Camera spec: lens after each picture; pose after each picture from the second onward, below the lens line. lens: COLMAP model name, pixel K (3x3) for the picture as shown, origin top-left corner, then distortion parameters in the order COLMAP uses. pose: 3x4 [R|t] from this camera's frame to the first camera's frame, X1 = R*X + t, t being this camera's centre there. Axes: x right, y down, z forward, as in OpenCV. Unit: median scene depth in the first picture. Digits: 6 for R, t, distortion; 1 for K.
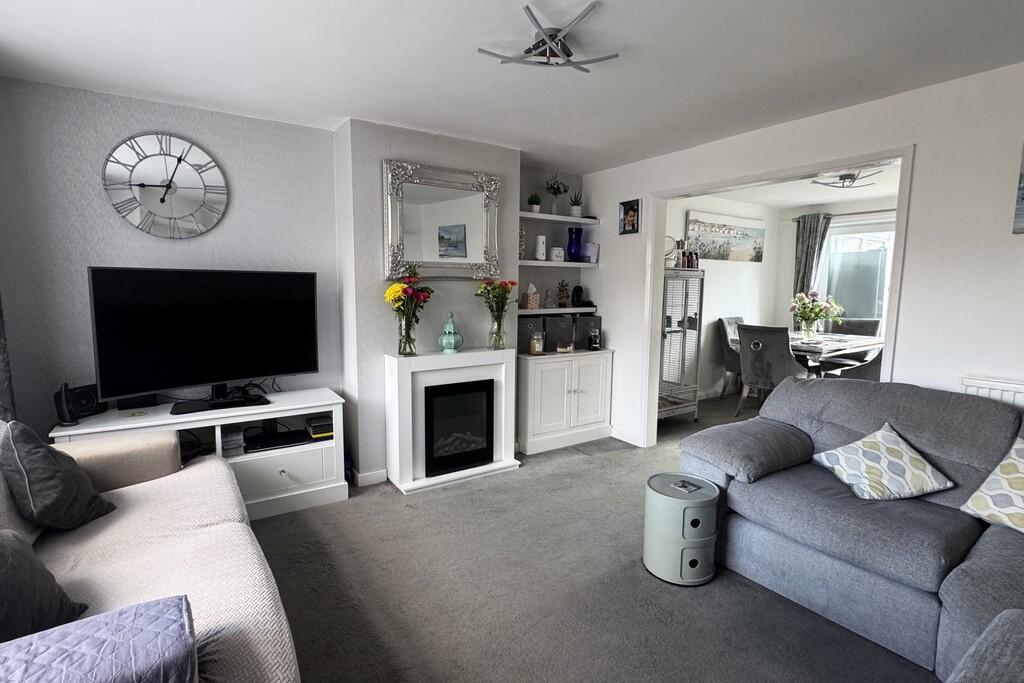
lens RADIAL K [[501.3, 0, 507.7], [0, 501.3, 339.4], [0, 0, 1]] dist [0.003785, 0.000334]
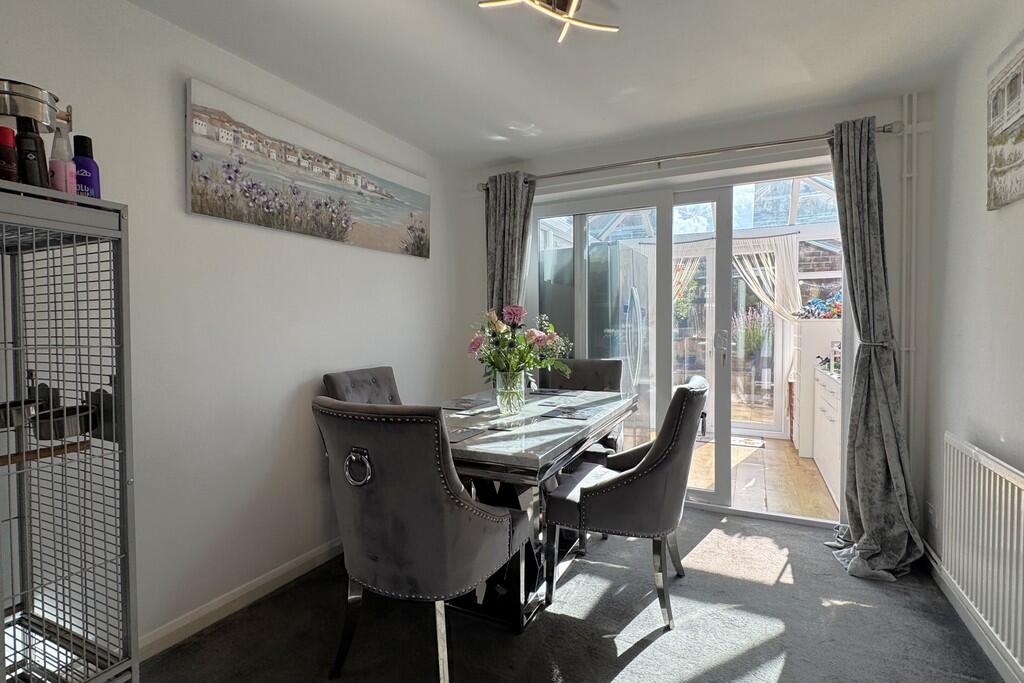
lens RADIAL K [[501.3, 0, 512.6], [0, 501.3, 339.8], [0, 0, 1]] dist [0.003785, 0.000334]
pose [[0.872857, -0.031285, 0.486972, 0.355073], [0.071295, 0.995410, -0.063842, -0.033517], [-0.482740, 0.090444, 0.871081, 0.558657]]
